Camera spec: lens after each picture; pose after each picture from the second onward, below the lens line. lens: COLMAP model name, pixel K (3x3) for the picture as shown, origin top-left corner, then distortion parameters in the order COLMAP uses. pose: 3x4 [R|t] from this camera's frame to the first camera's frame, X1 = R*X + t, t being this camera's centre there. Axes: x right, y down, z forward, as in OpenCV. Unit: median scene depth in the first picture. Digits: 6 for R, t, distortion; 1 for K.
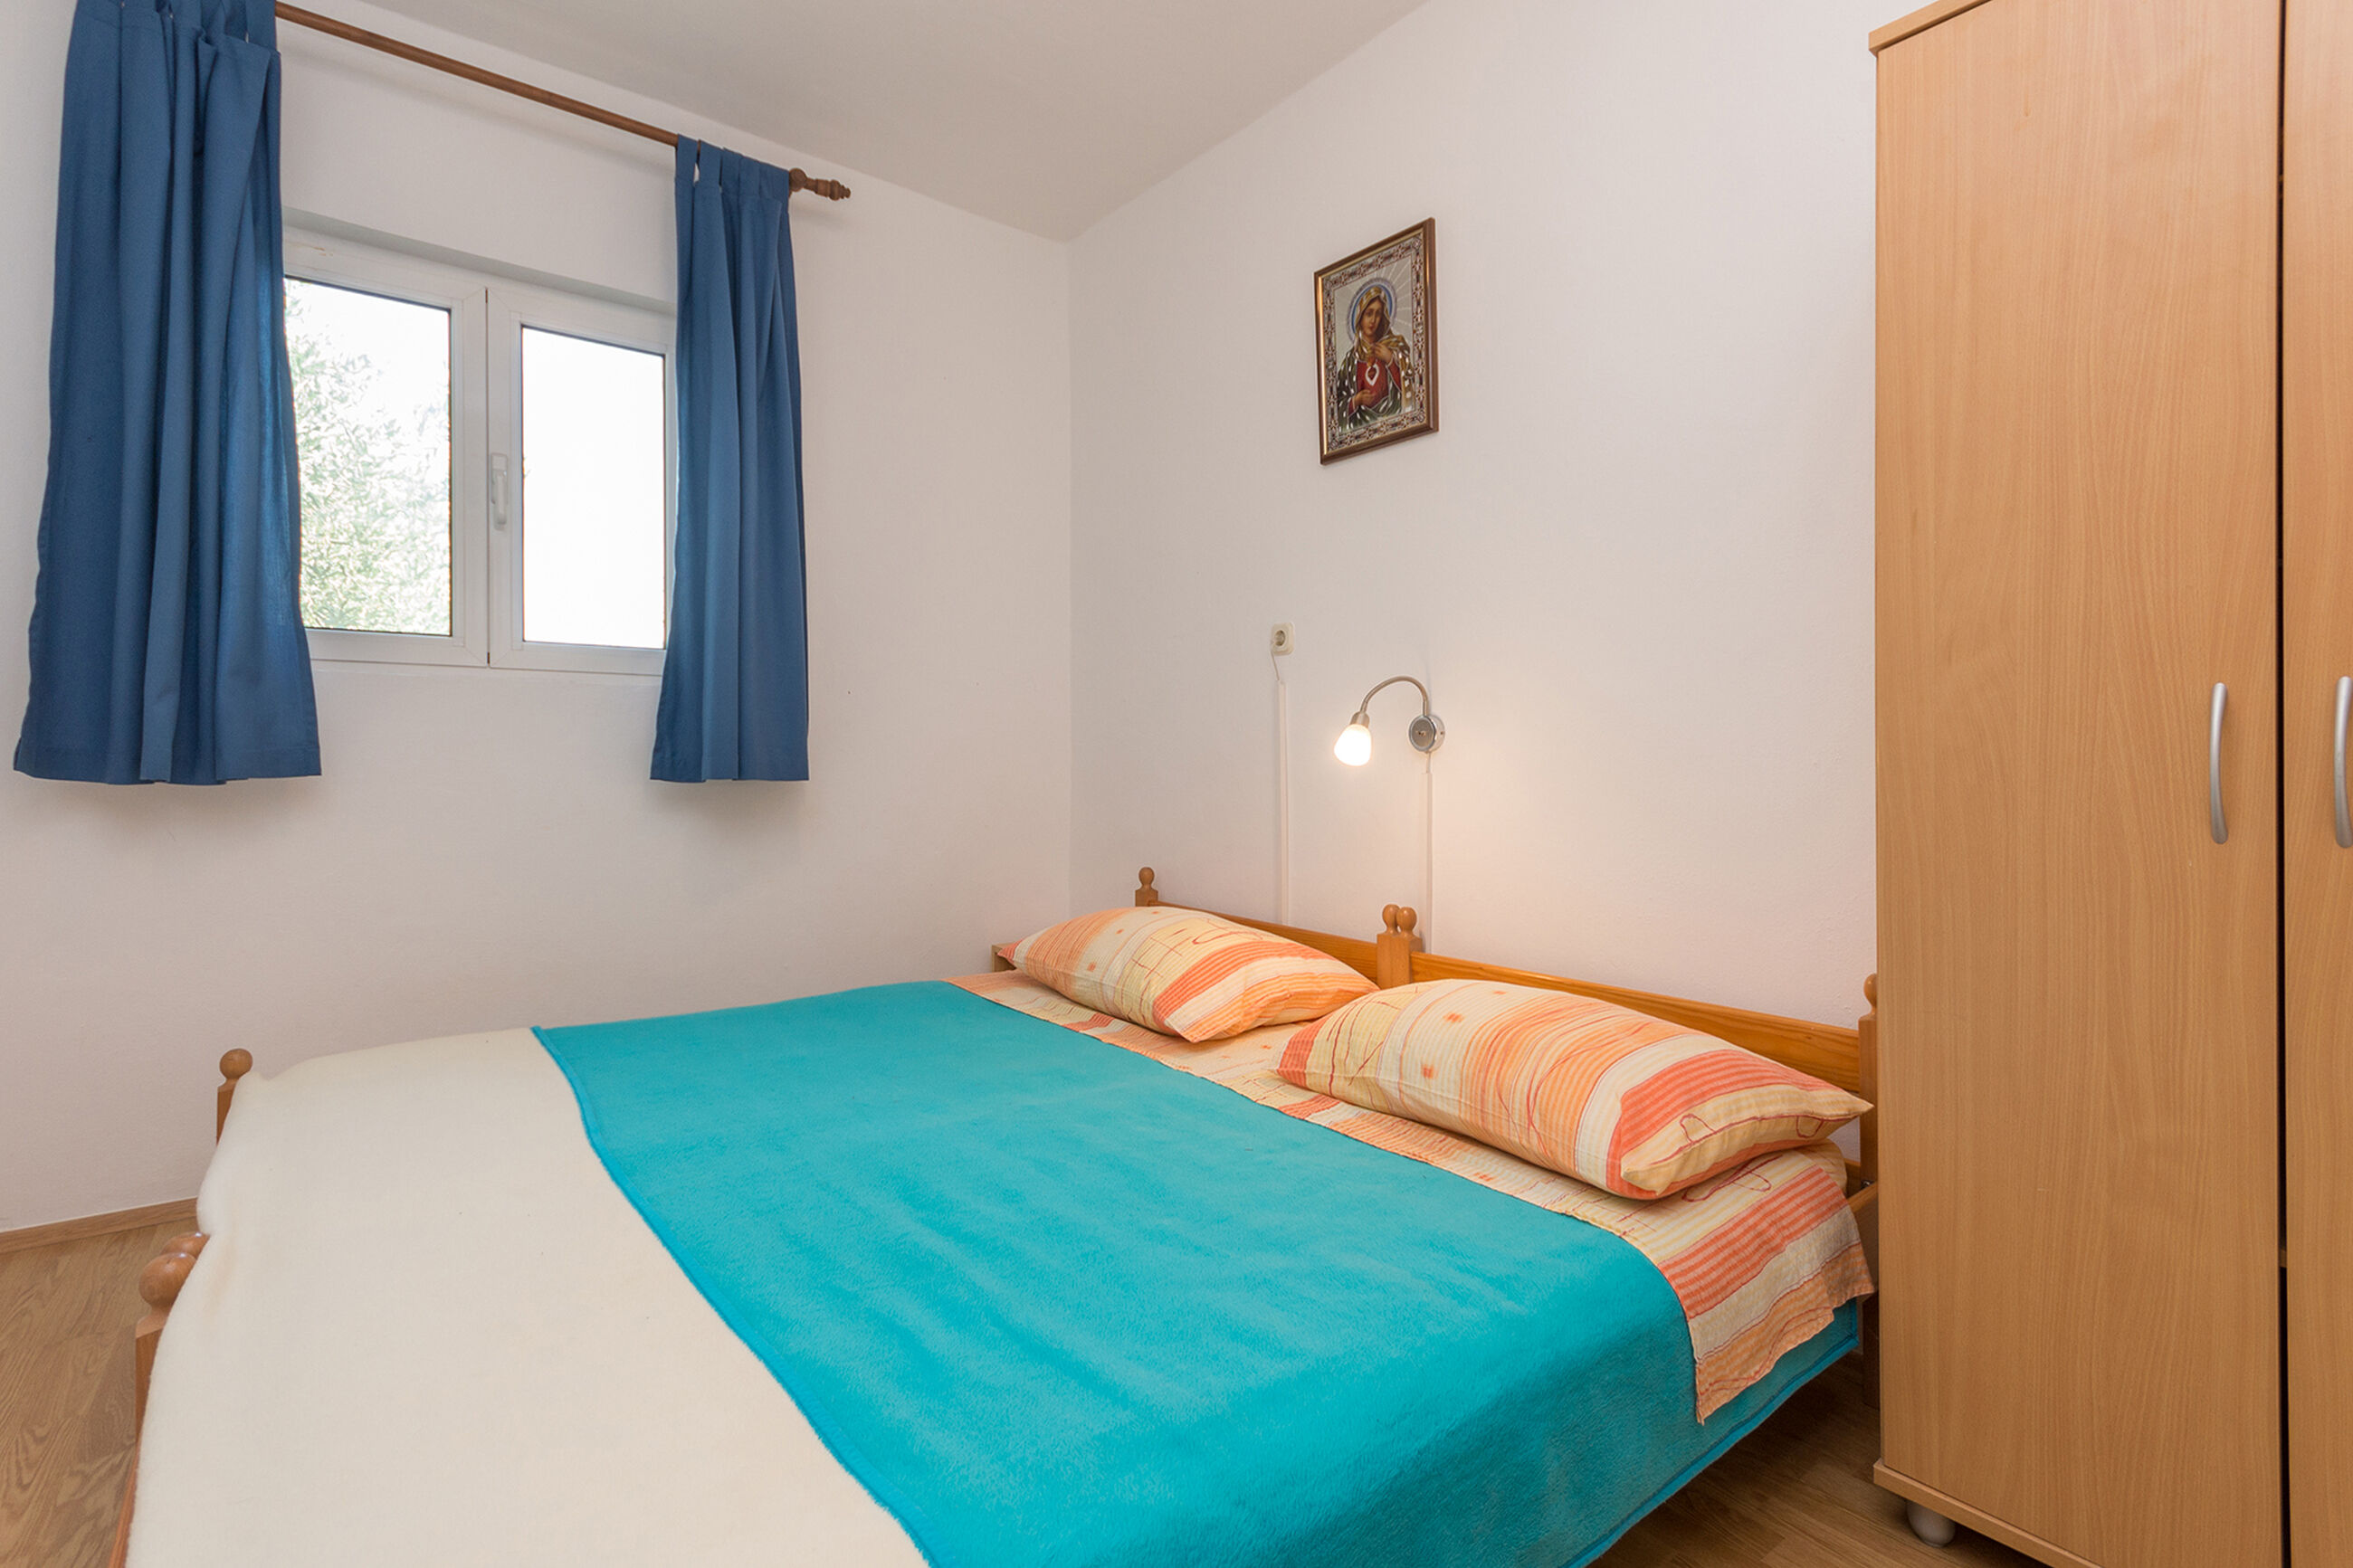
lens RADIAL K [[1051.8, 0, 1175.0], [0, 1051.8, 766.7], [0, 0, 1]] dist [0.000042, -0.000007]
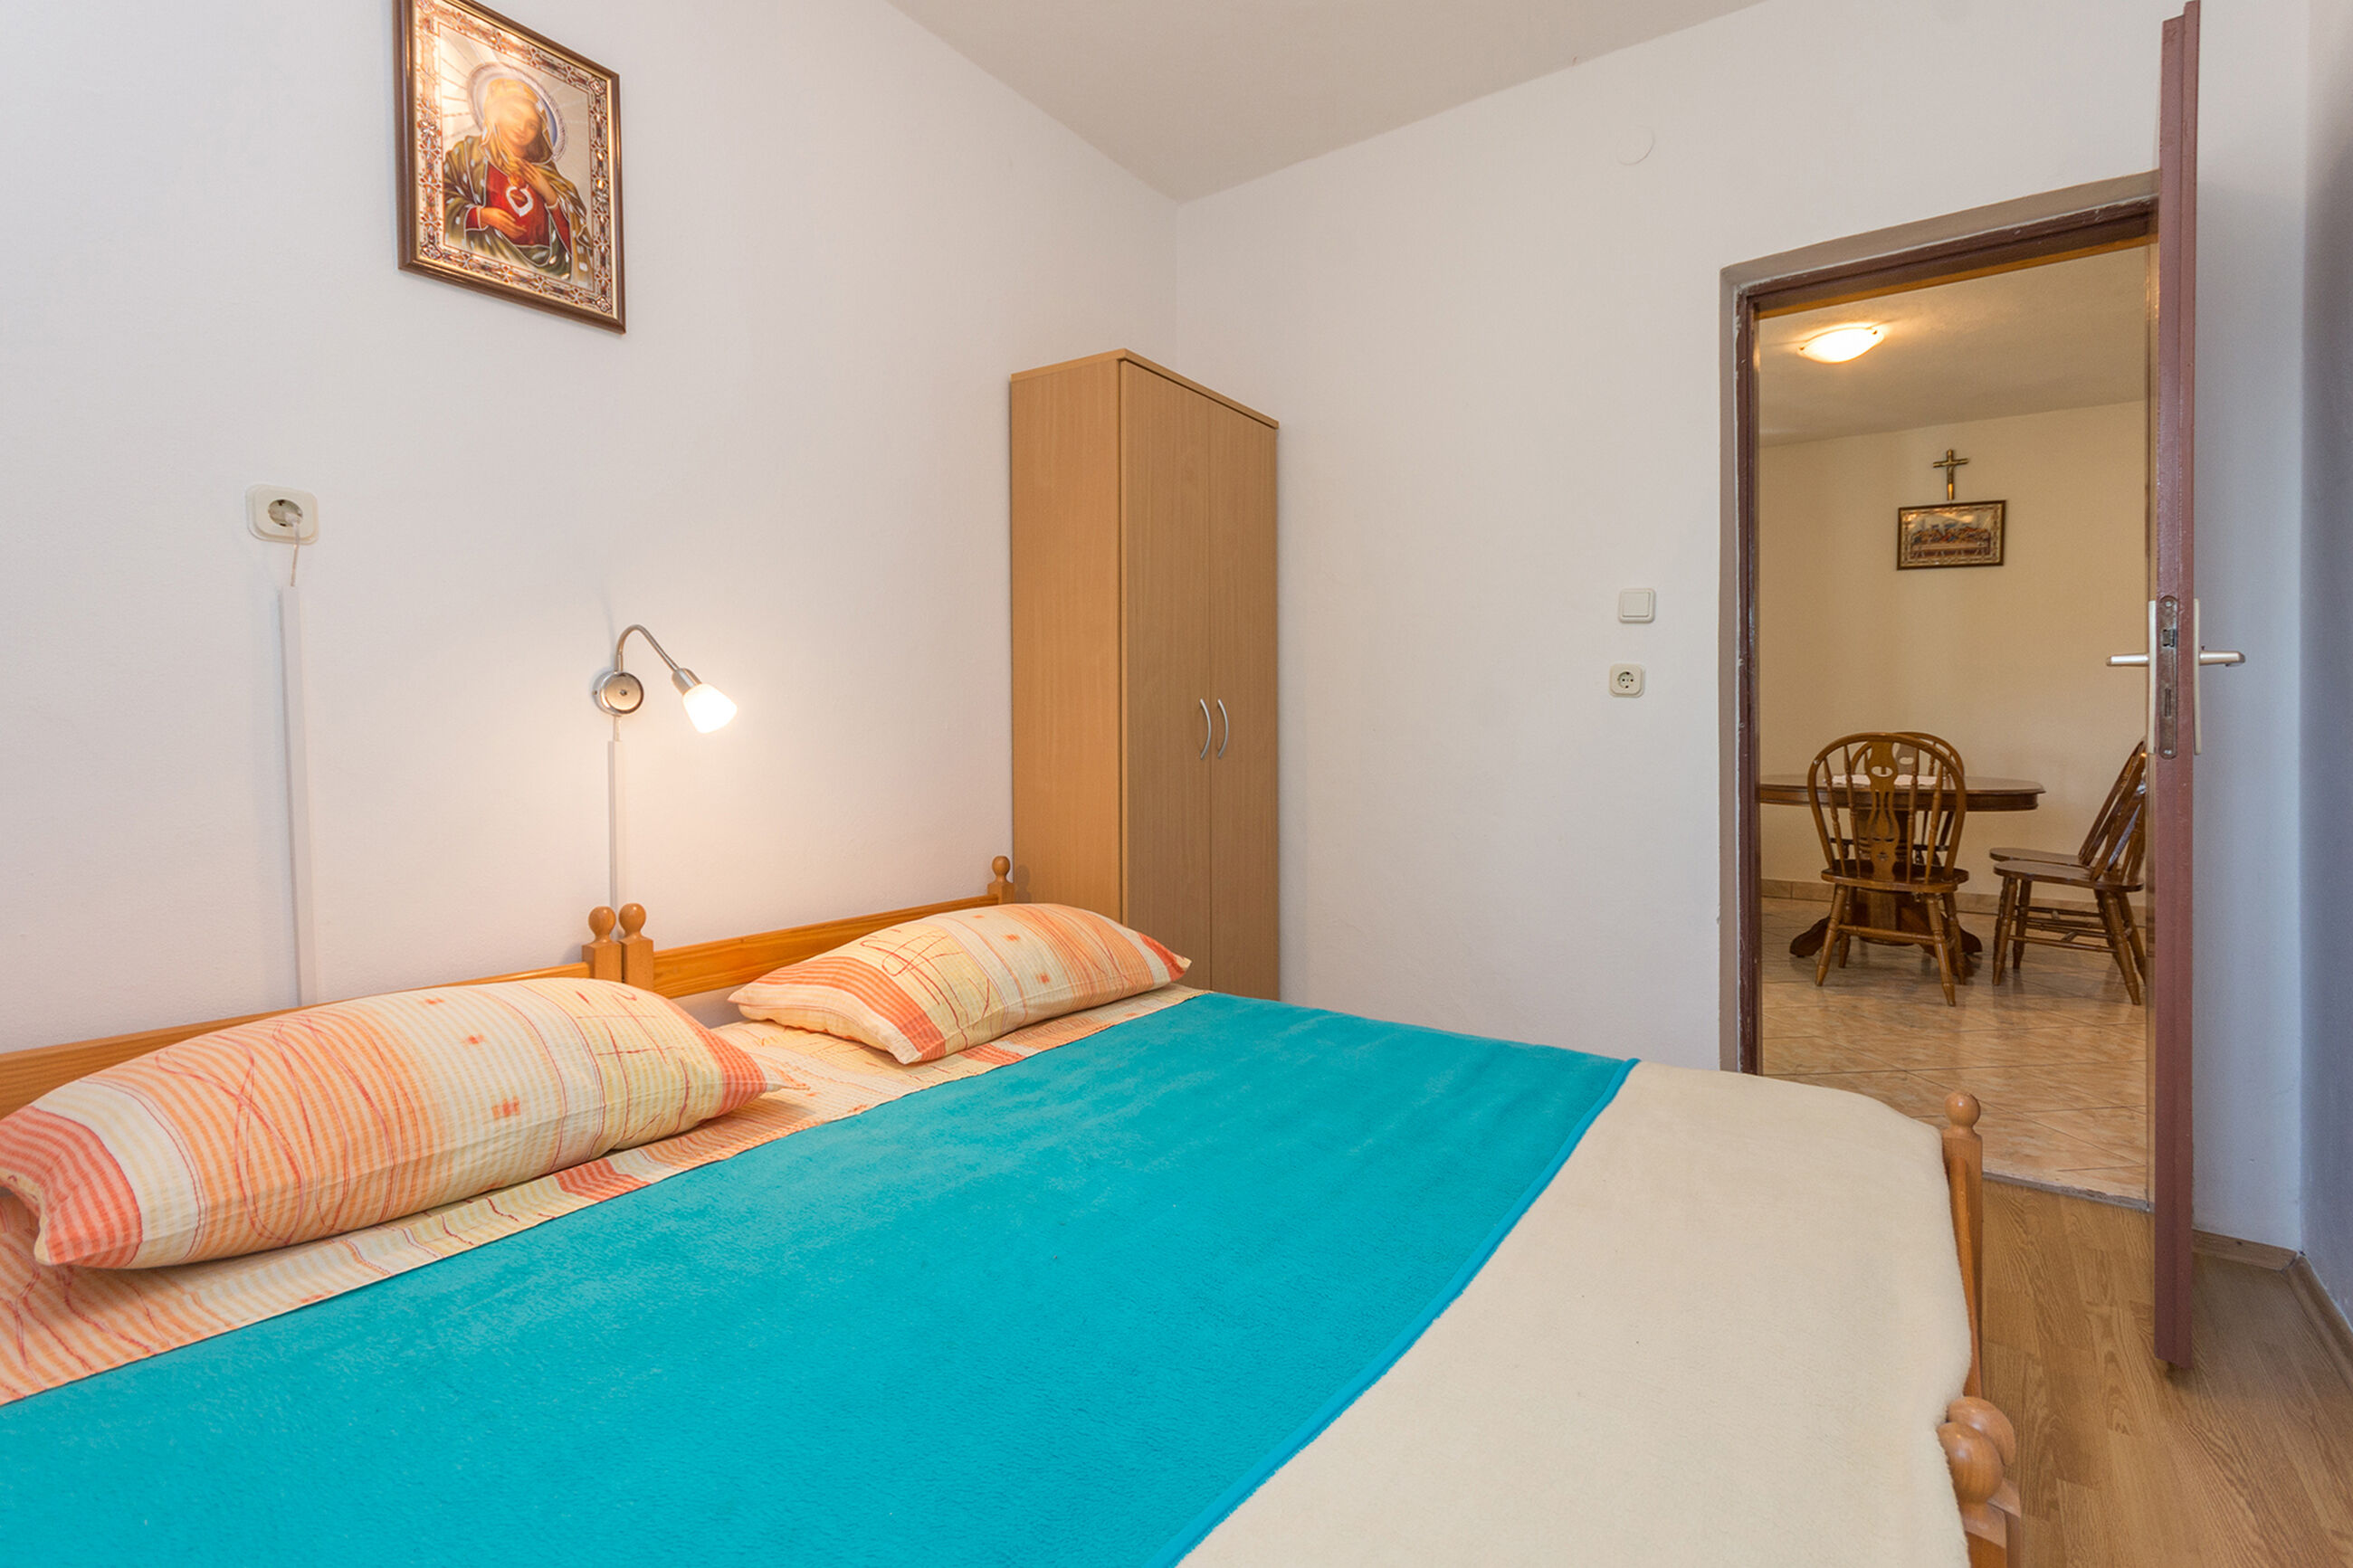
lens RADIAL K [[1069.9, 0, 1178.7], [0, 1069.9, 727.4], [0, 0, 1]] dist [-0.000814, -0.000117]
pose [[-0.270294, -0.006973, 0.962753, -0.695887], [-0.004525, 0.999972, 0.005972, -0.012453], [-0.962767, -0.002742, -0.270318, 0.803149]]
